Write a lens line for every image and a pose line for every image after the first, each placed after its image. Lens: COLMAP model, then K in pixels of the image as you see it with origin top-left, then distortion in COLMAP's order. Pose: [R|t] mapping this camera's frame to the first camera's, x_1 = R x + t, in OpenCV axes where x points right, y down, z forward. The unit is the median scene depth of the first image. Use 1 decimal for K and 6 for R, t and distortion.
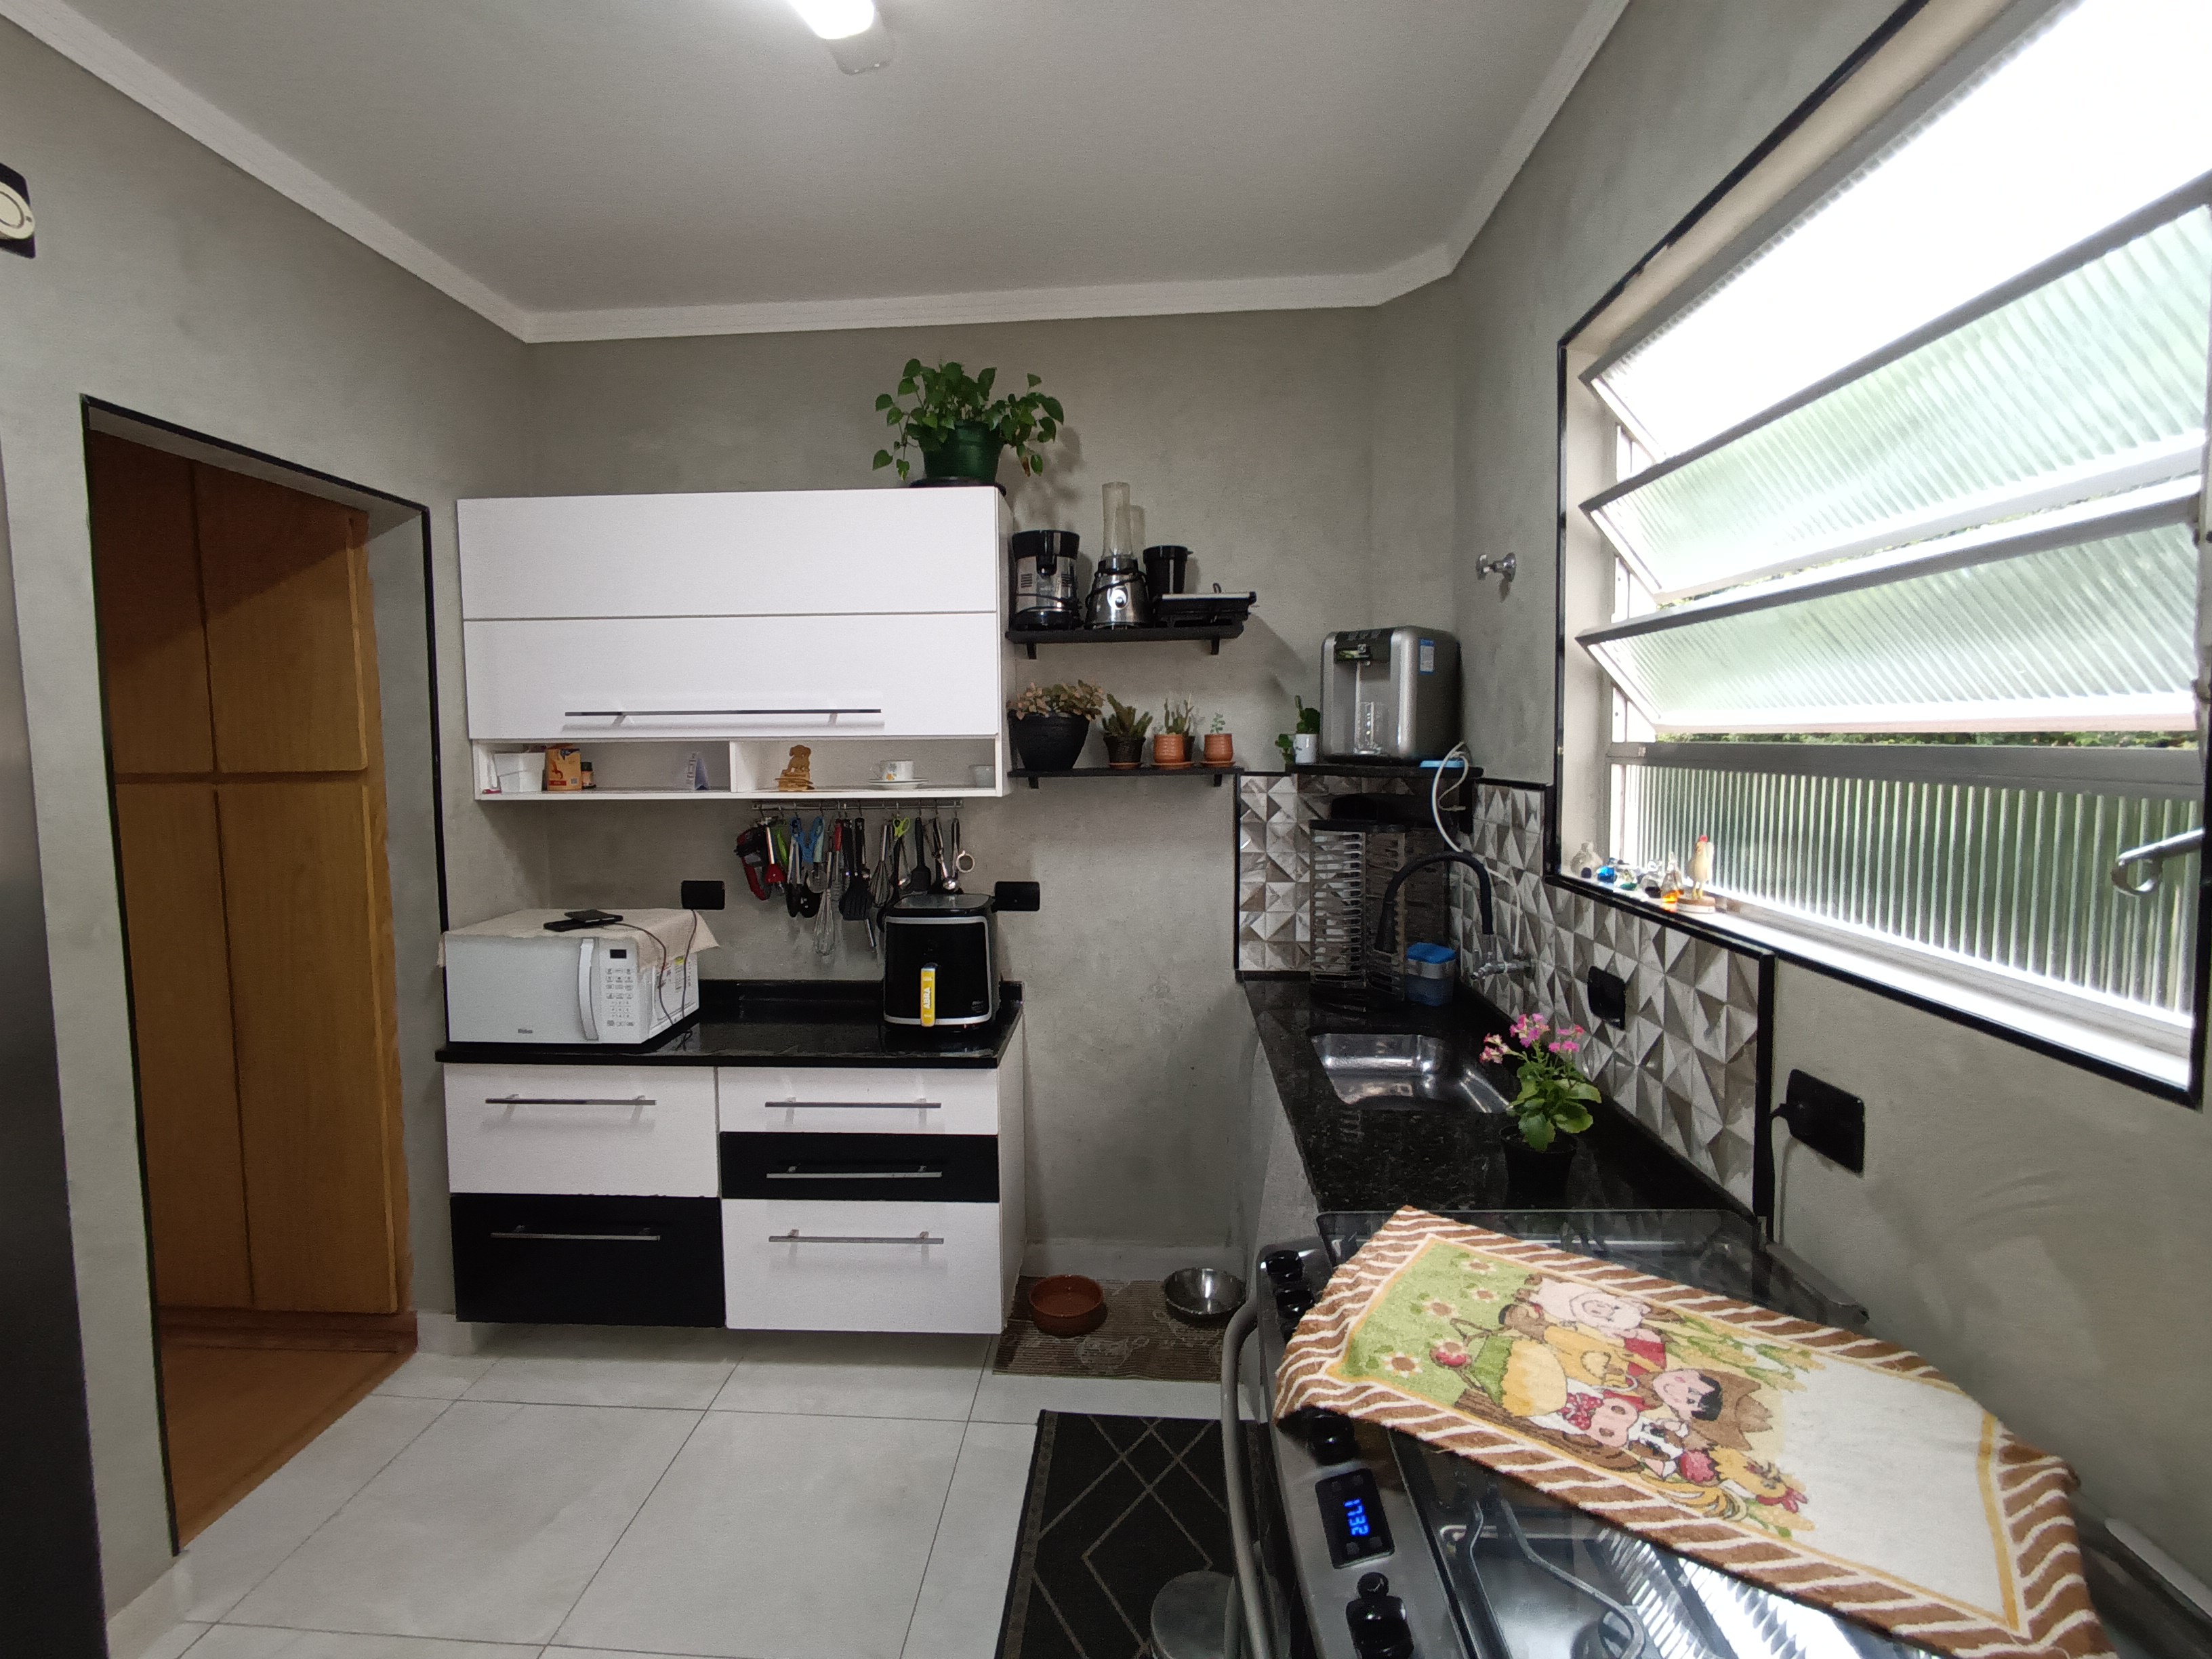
lens RADIAL K [[1003.8, 0, 1081.2], [0, 1003.8, 803.1], [0, 0, 1]] dist [-0.001833, -0.002847]
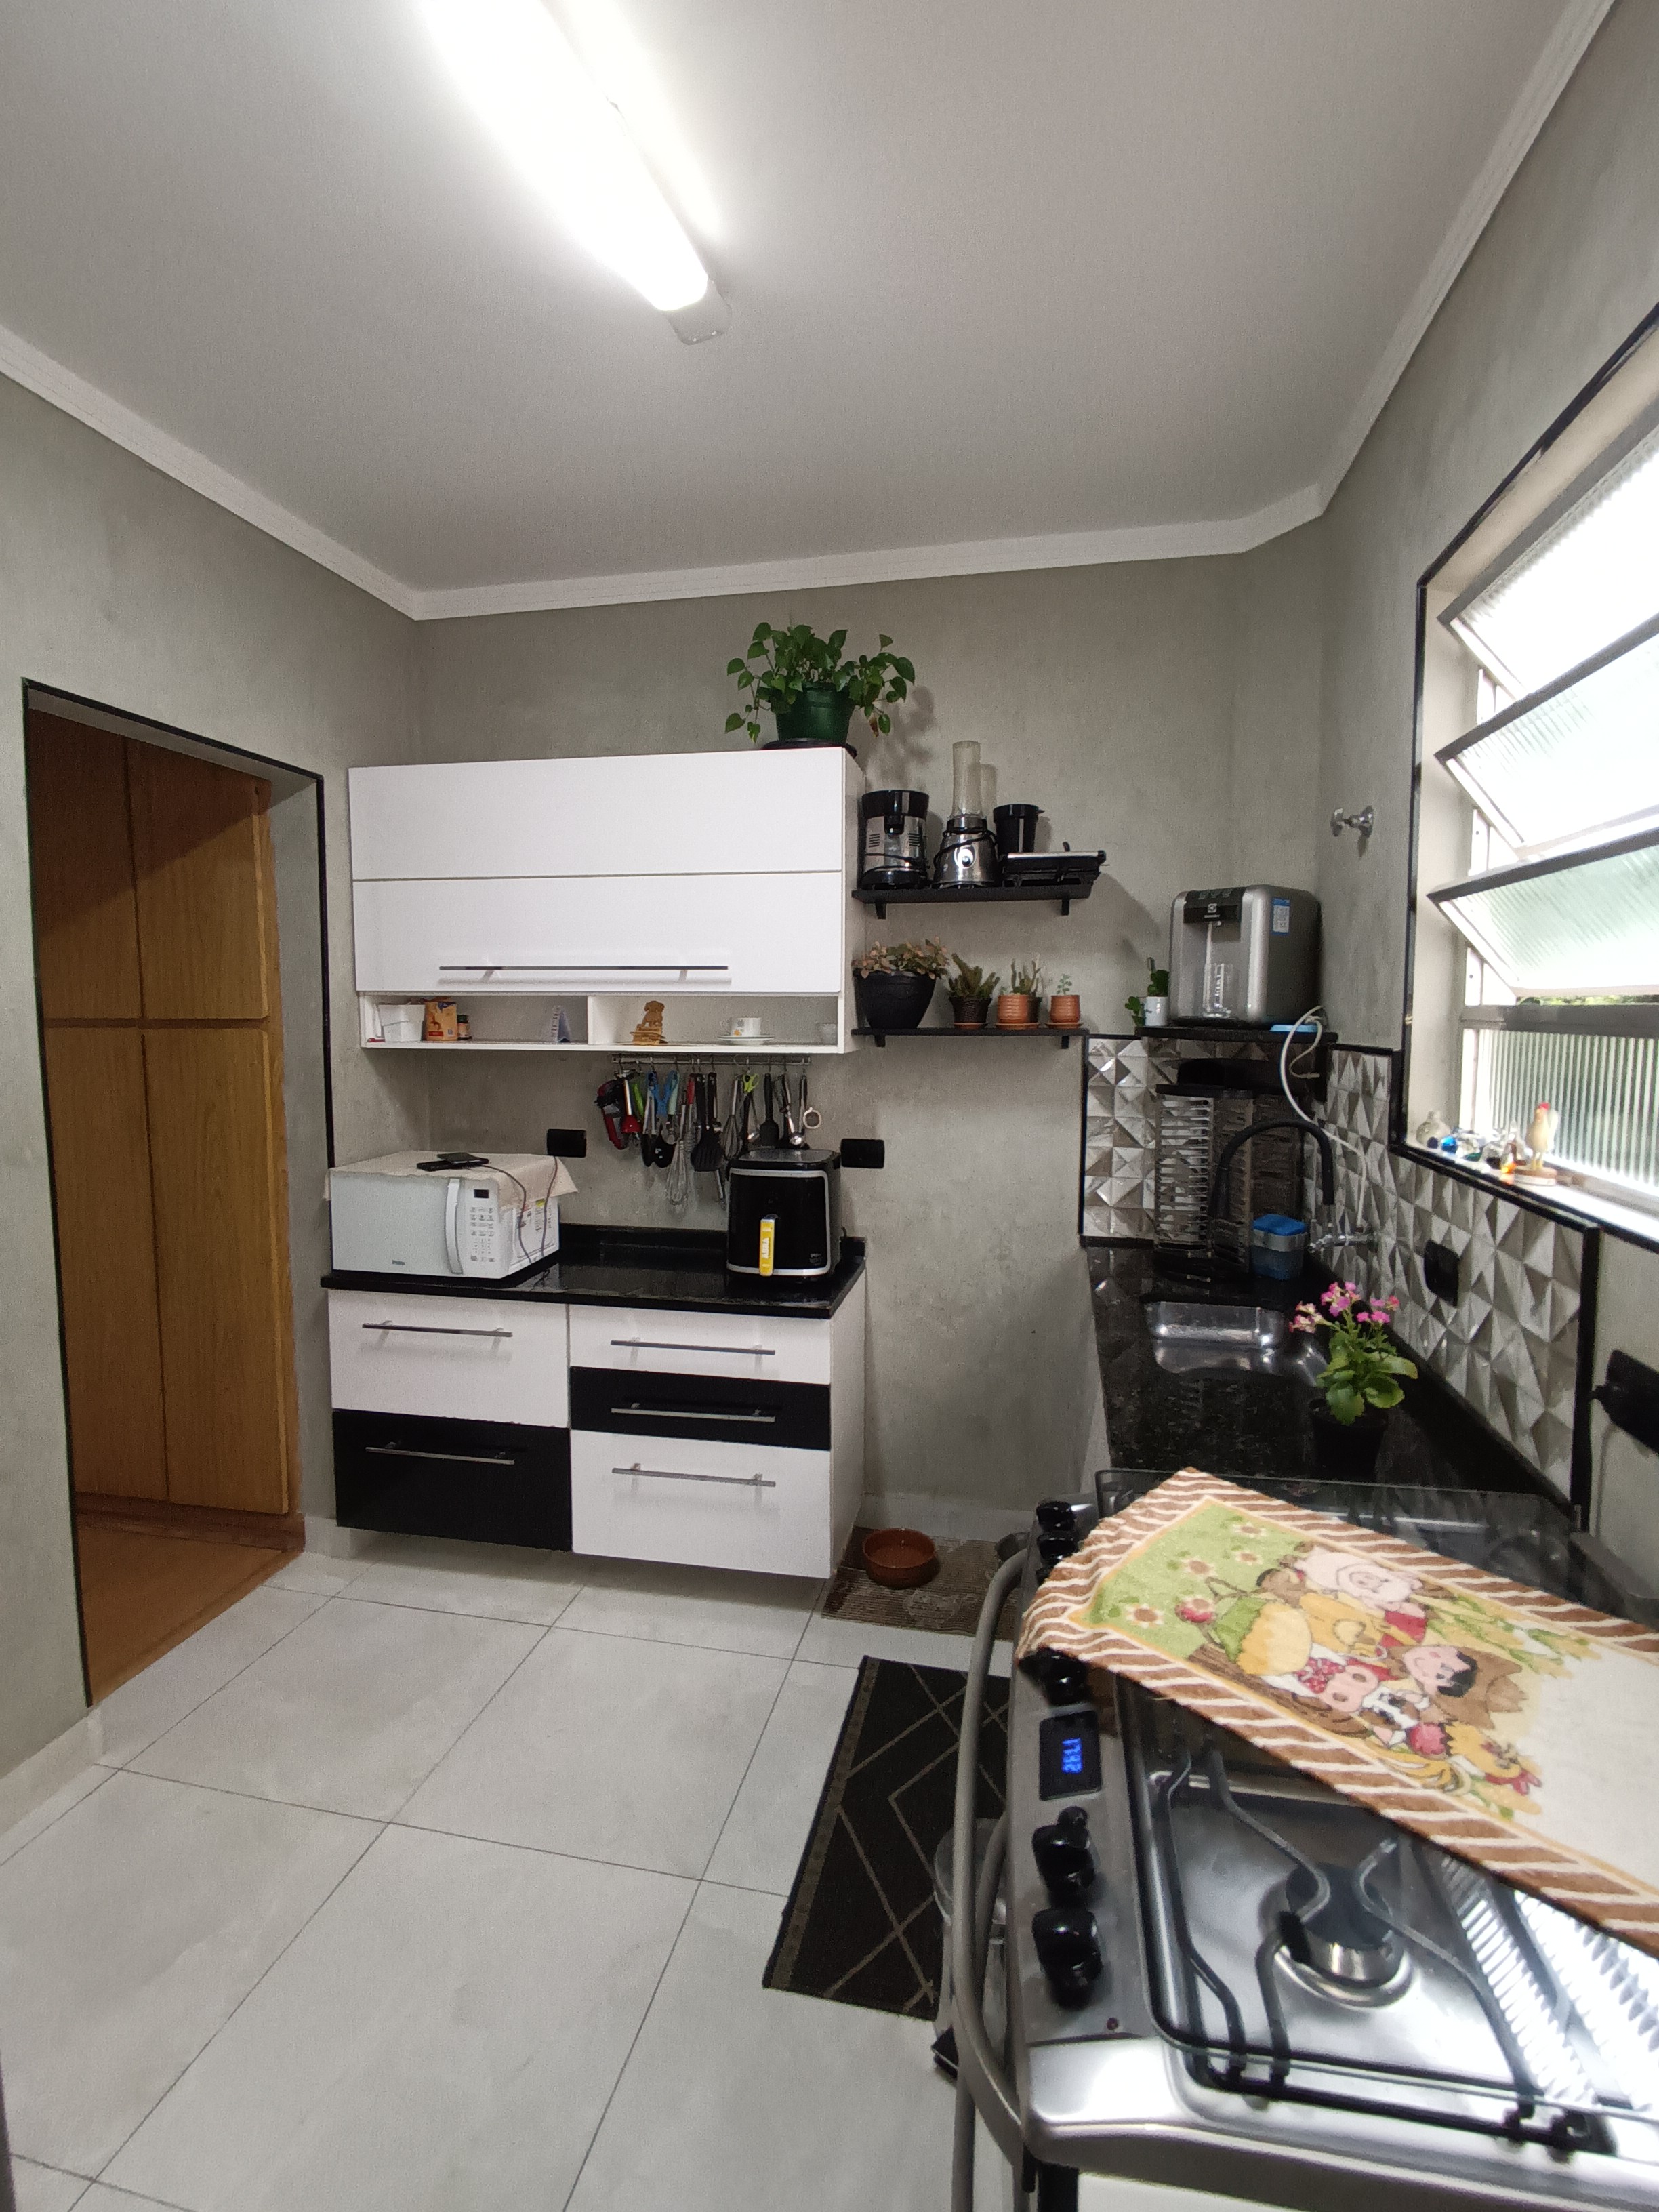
lens RADIAL K [[1003.8, 0, 849.8], [0, 1003.8, 1083.5], [0, 0, 1]] dist [-0.001833, -0.002847]
pose [[0.992100, 0.023474, -0.123236, 0.059252], [-0.021895, 0.999660, 0.014146, 0.009962], [0.123526, -0.011336, 0.992277, -0.007781]]
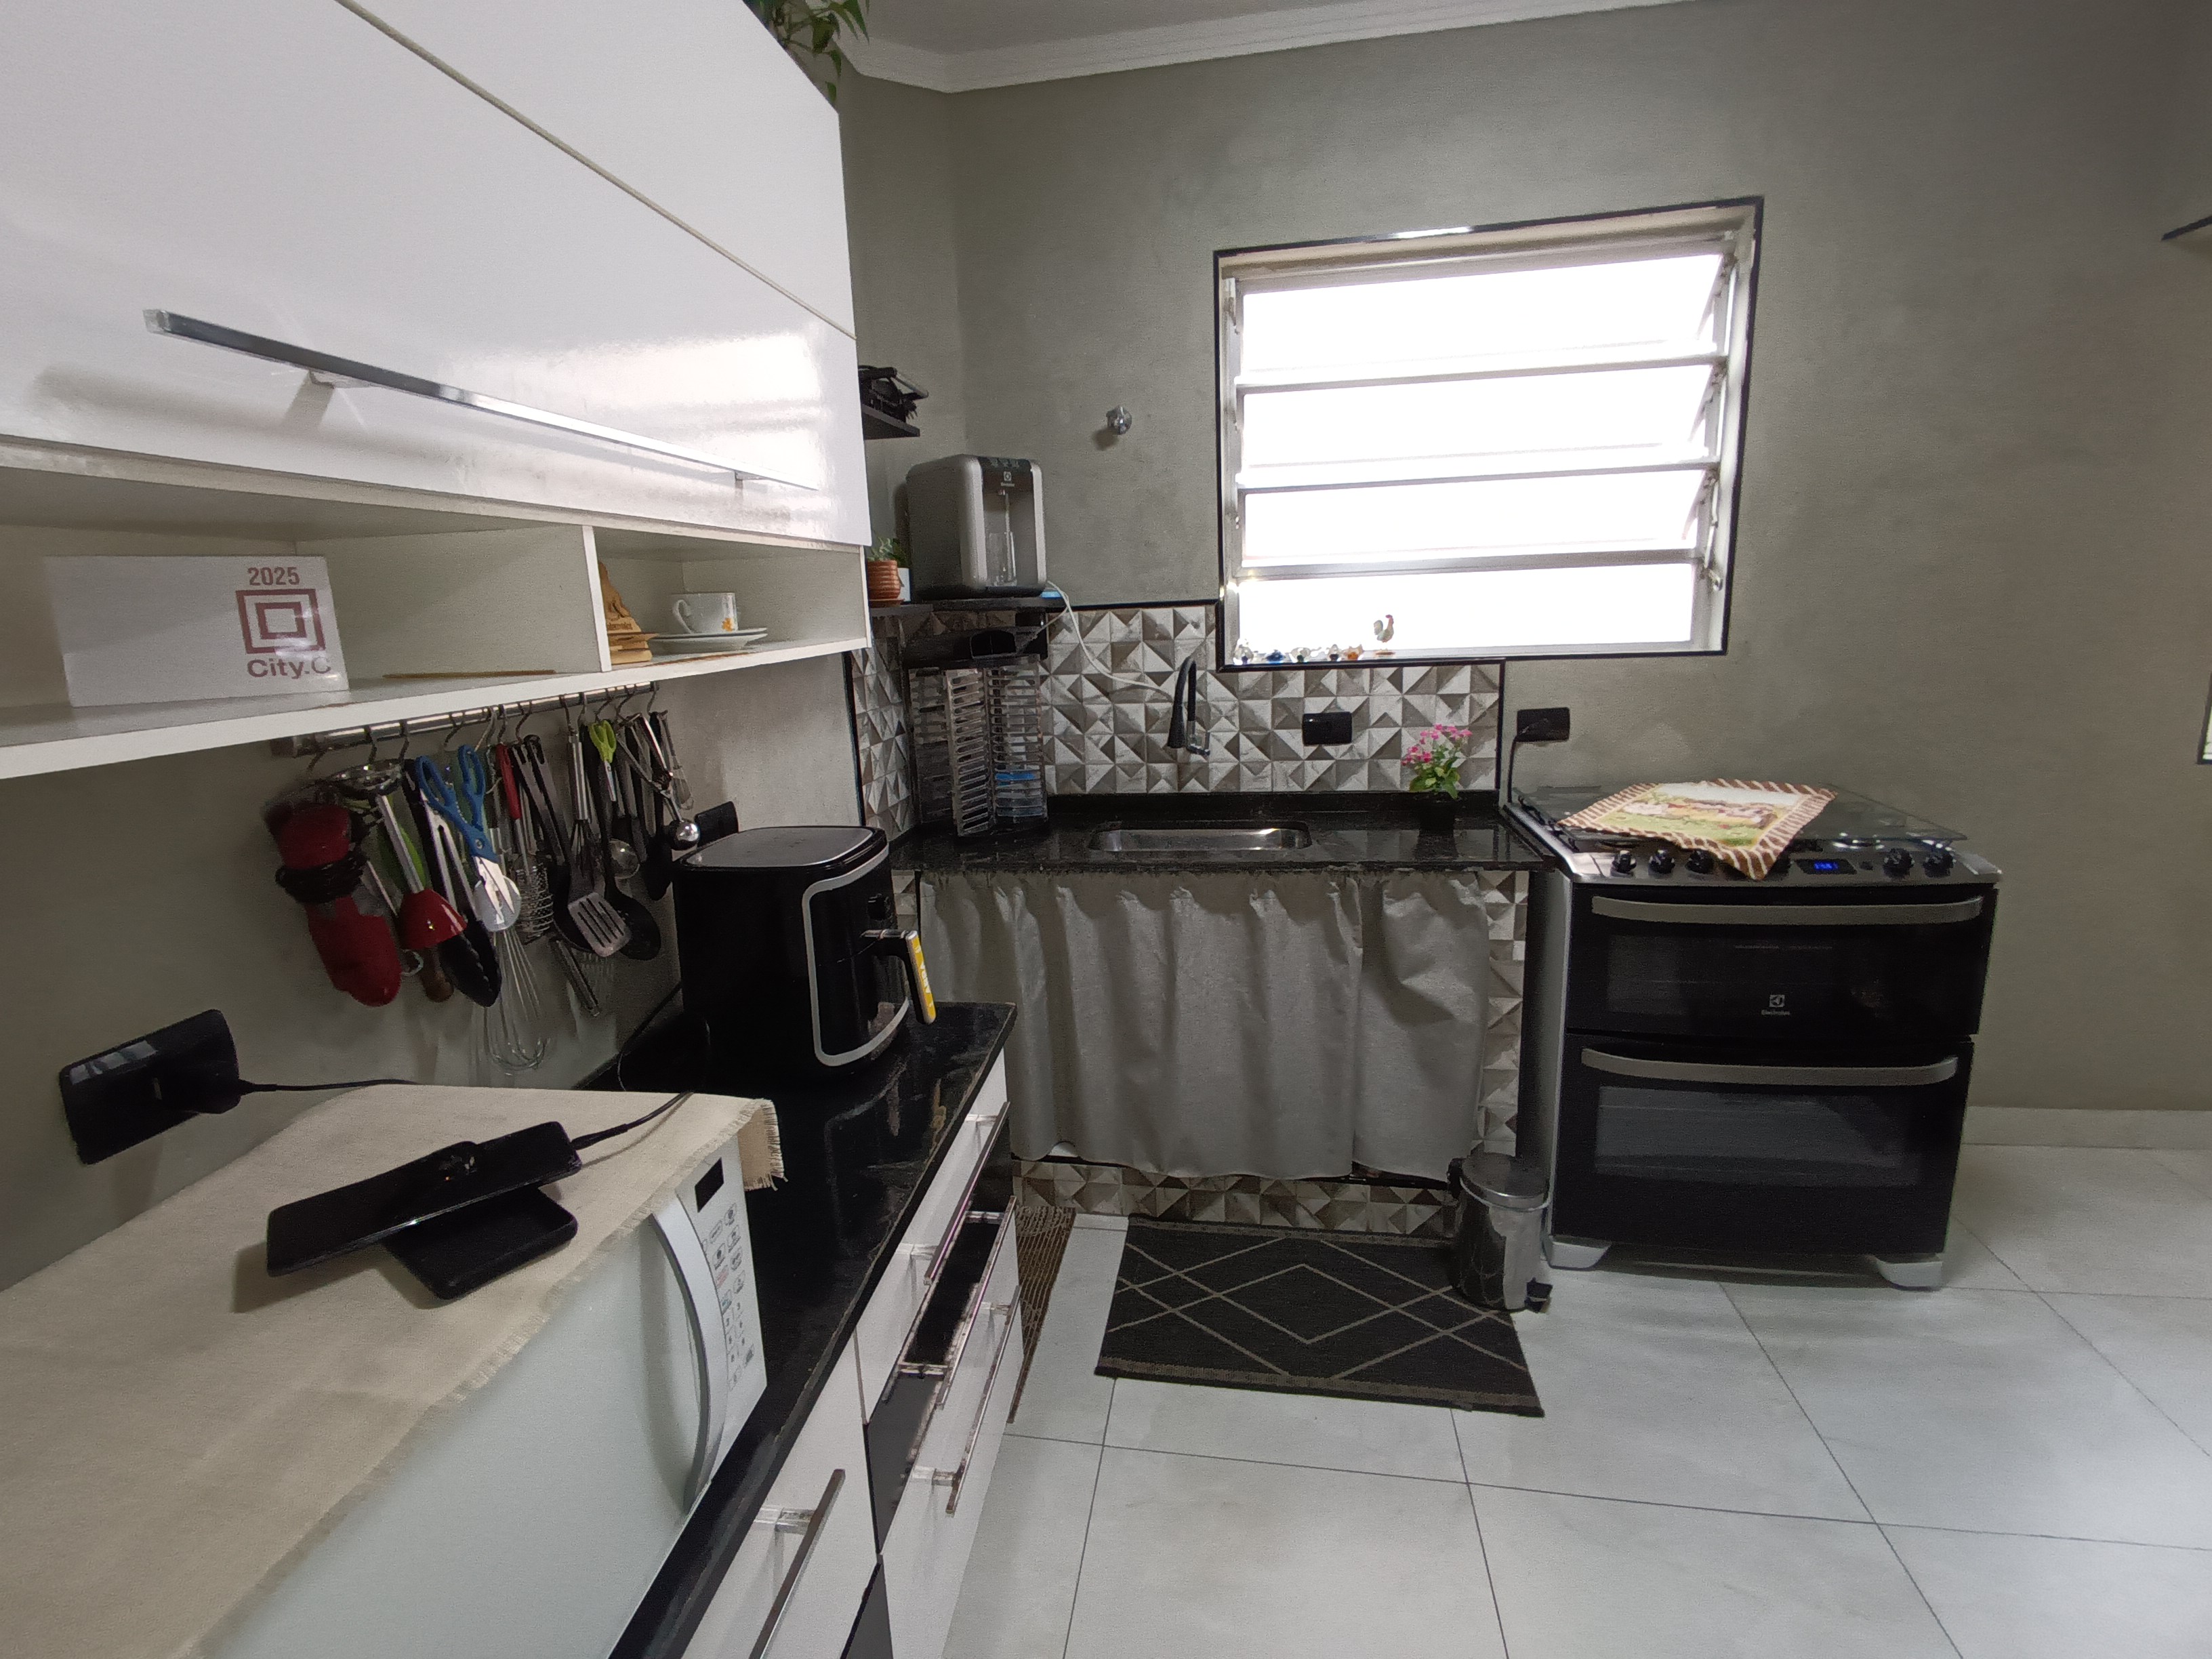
lens RADIAL K [[1003.8, 0, 1089.8], [0, 1003.8, 803.7], [0, 0, 1]] dist [-0.001833, -0.002847]
pose [[0.091035, -0.192248, 0.977115, -0.786795], [0.103071, 0.977738, 0.182768, -0.012572], [-0.990499, 0.084074, 0.108823, 0.892814]]
